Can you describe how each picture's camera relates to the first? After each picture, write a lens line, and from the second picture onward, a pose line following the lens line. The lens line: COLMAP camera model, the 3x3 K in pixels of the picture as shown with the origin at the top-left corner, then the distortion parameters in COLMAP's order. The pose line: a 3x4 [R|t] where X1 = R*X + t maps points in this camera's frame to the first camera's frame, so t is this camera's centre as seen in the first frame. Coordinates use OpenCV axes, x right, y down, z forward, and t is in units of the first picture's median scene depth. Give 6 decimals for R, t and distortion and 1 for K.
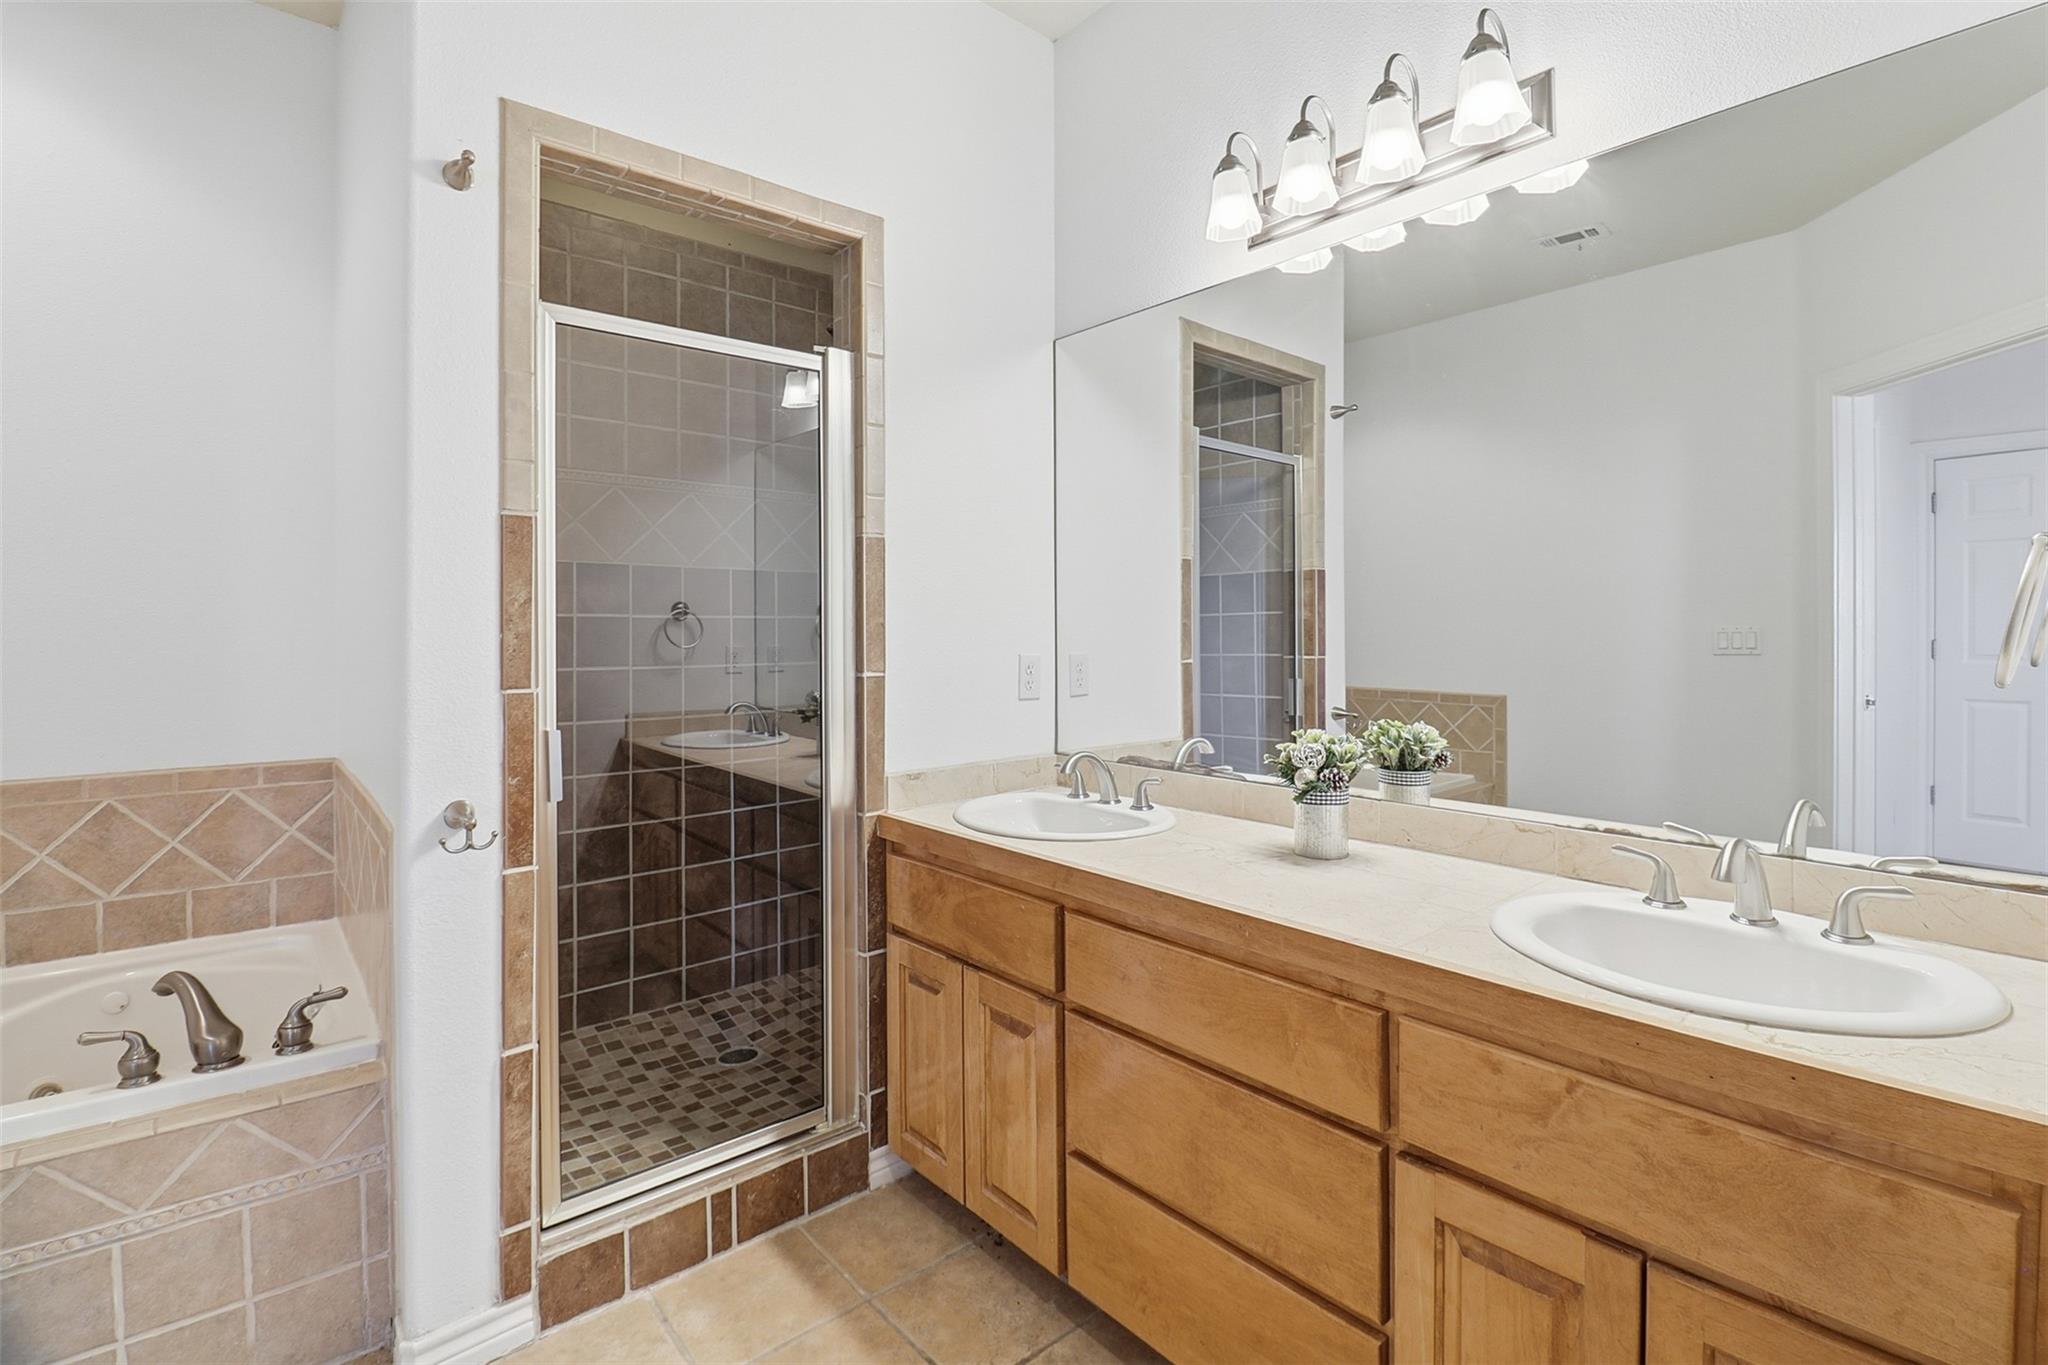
lens RADIAL K [[957.1, 0, 1070.9], [0, 957.1, 626.1], [0, 0, 1]] dist [-0.004248, -0.009679]
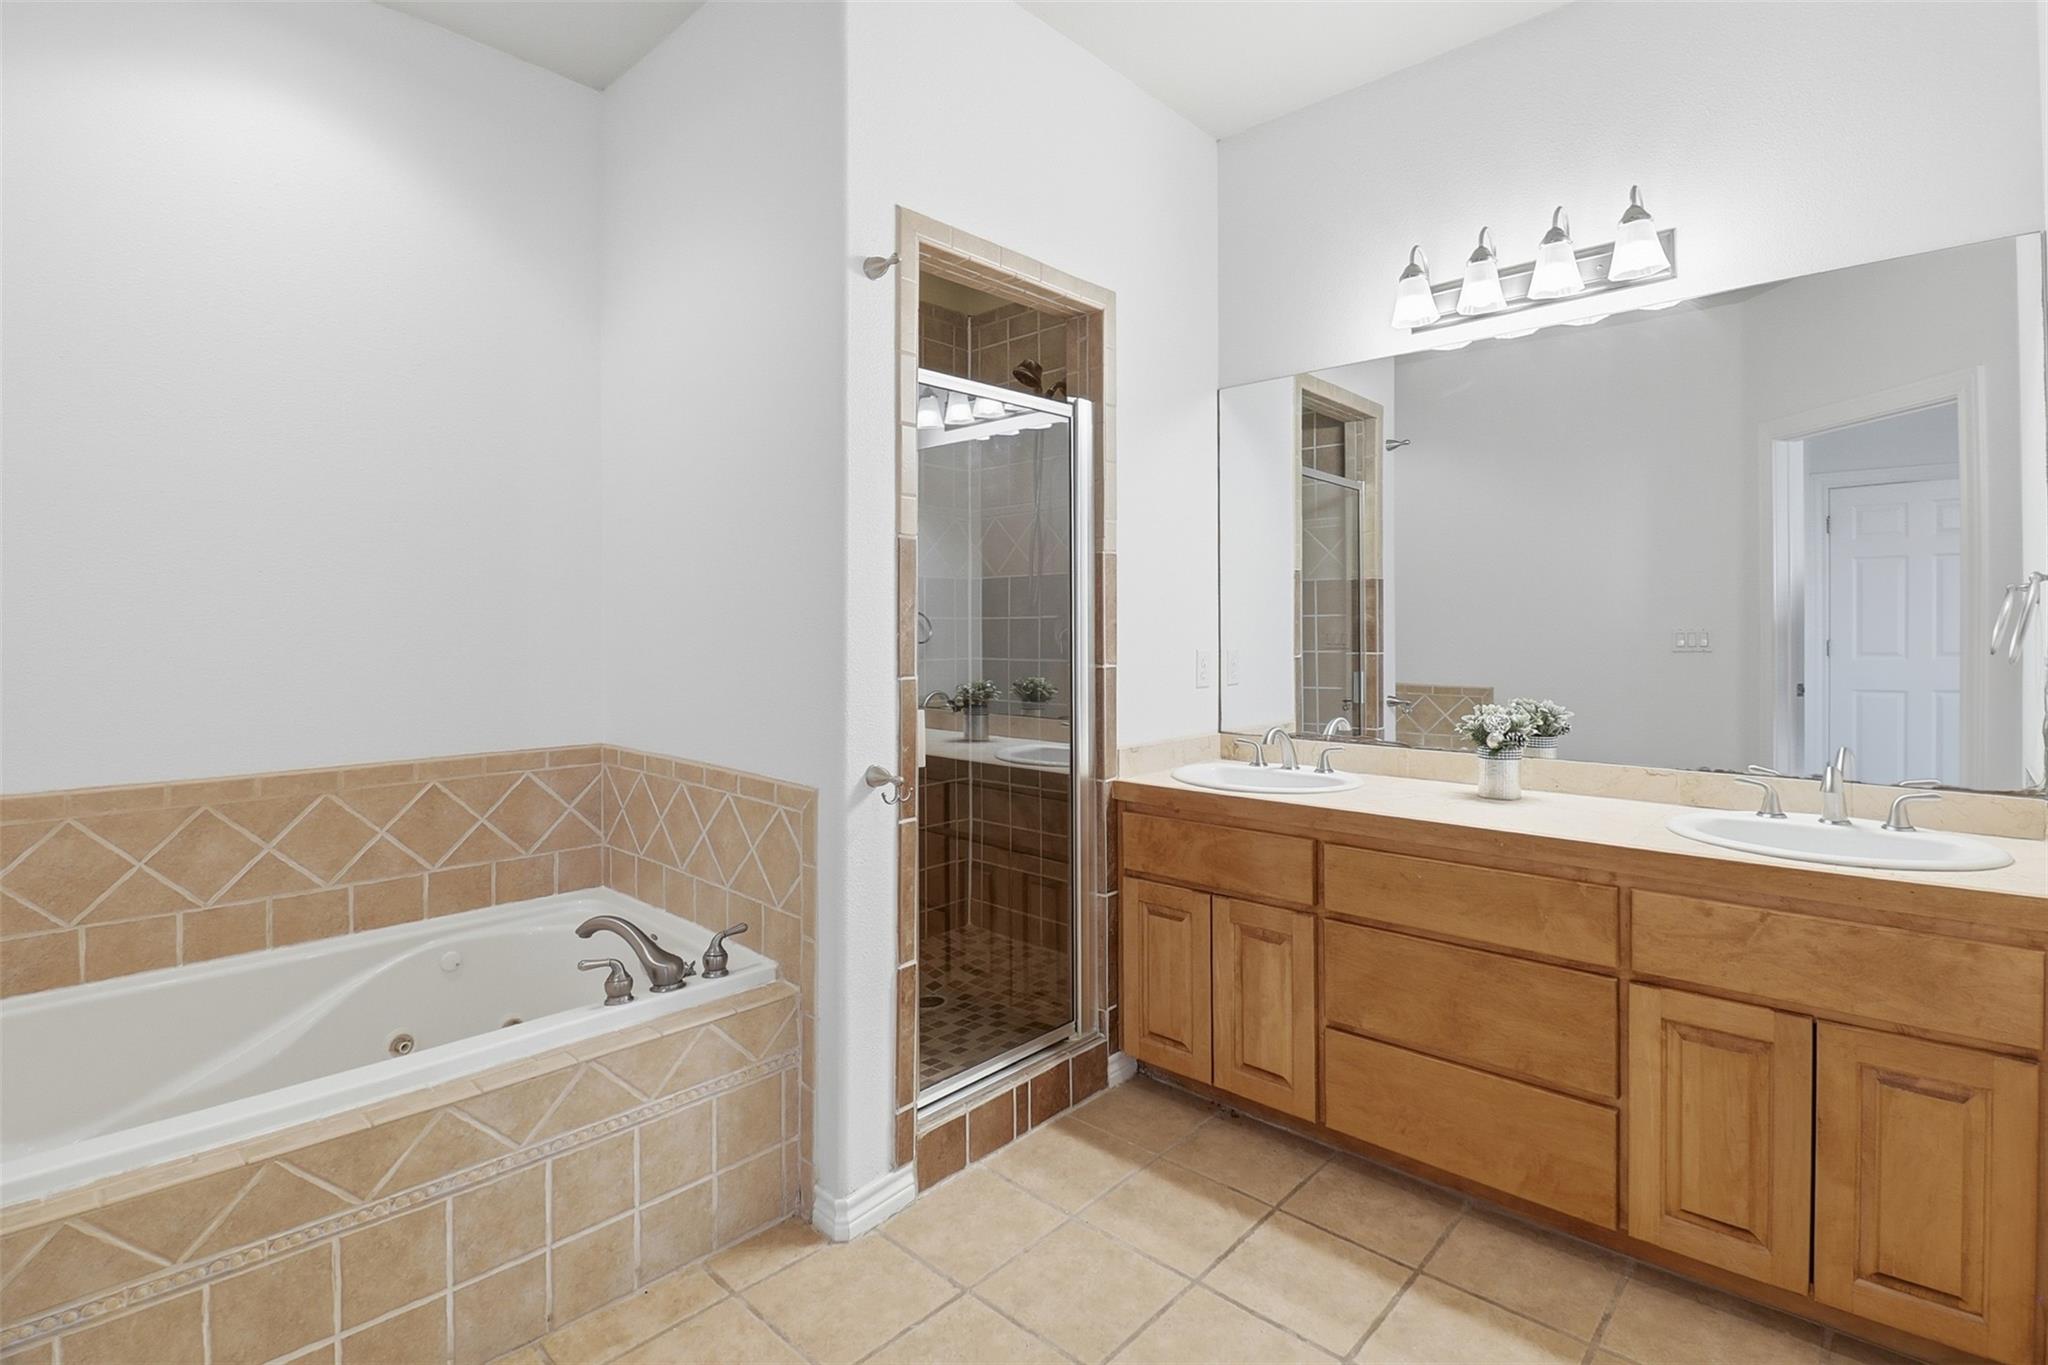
lens RADIAL K [[957.1, 0, 1100.0], [0, 957.1, 625.0], [0, 0, 1]] dist [-0.004248, -0.009679]
pose [[0.992866, 0.001130, 0.119231, -0.462176], [-0.000941, 0.999998, -0.001640, -0.000072], [-0.119232, 0.001516, 0.992865, -0.268766]]
